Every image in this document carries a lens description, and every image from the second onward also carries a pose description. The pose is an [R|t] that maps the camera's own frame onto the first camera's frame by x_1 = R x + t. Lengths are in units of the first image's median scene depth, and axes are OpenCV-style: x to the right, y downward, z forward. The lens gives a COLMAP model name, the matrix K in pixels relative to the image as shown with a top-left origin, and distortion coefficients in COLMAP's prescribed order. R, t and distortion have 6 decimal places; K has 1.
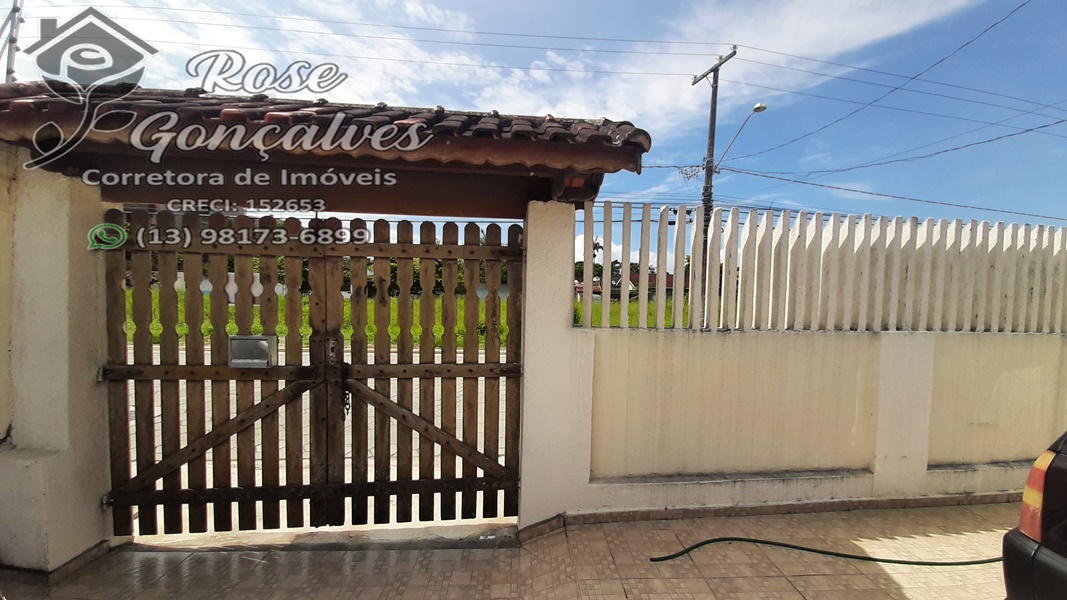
lens RADIAL K [[419.8, 0, 543.6], [0, 419.8, 307.2], [0, 0, 1]] dist [0.002871, -0.008718]
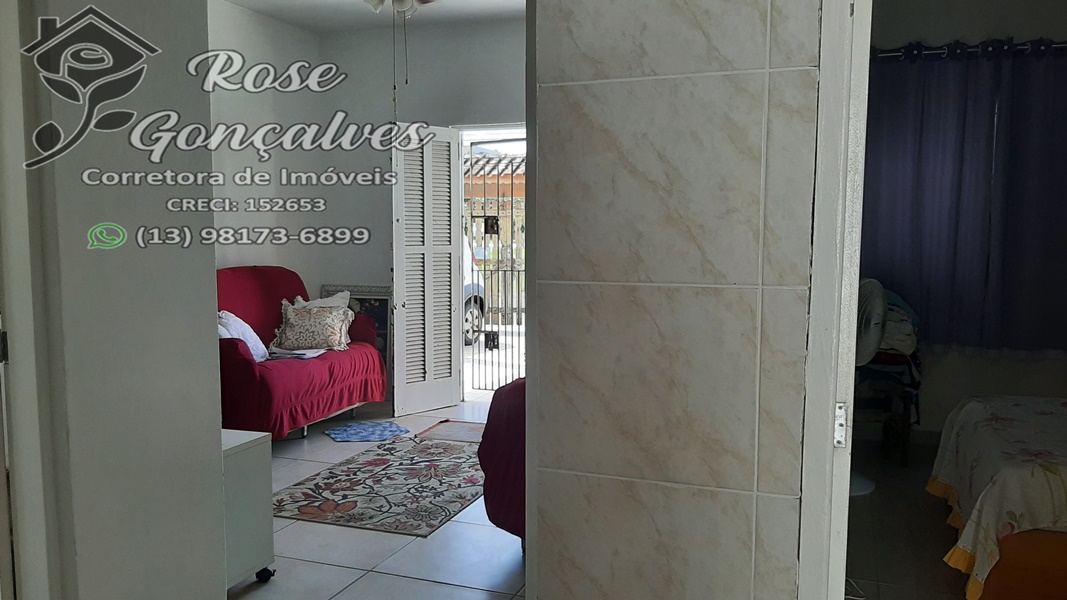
lens RADIAL K [[835.4, 0, 537.2], [0, 835.4, 314.7], [0, 0, 1]] dist [0.060958, -0.126690]
pose [[0.917249, 0.021725, -0.397722, 1.590345], [0.000768, 0.998413, 0.056308, 0.184876], [0.398314, -0.051954, 0.915777, -3.406825]]
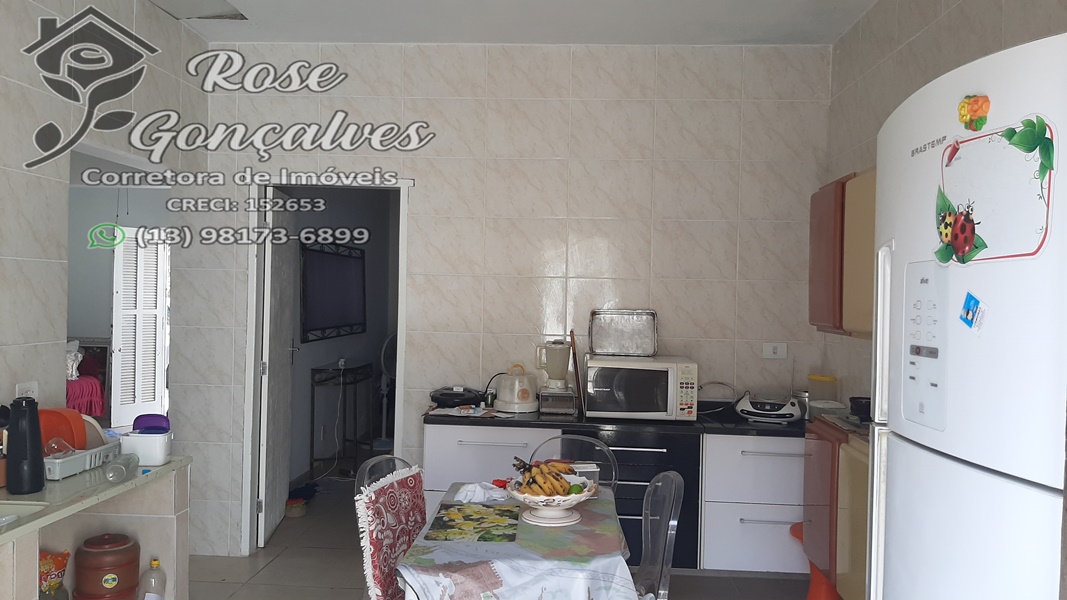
lens RADIAL K [[835.4, 0, 529.5], [0, 835.4, 300.0], [0, 0, 1]] dist [0.060958, -0.126690]
pose [[0.993921, -0.000150, -0.110096, 2.276503], [-0.003607, 0.999418, -0.033921, 0.194828], [0.110037, 0.034112, 0.993342, -4.517793]]
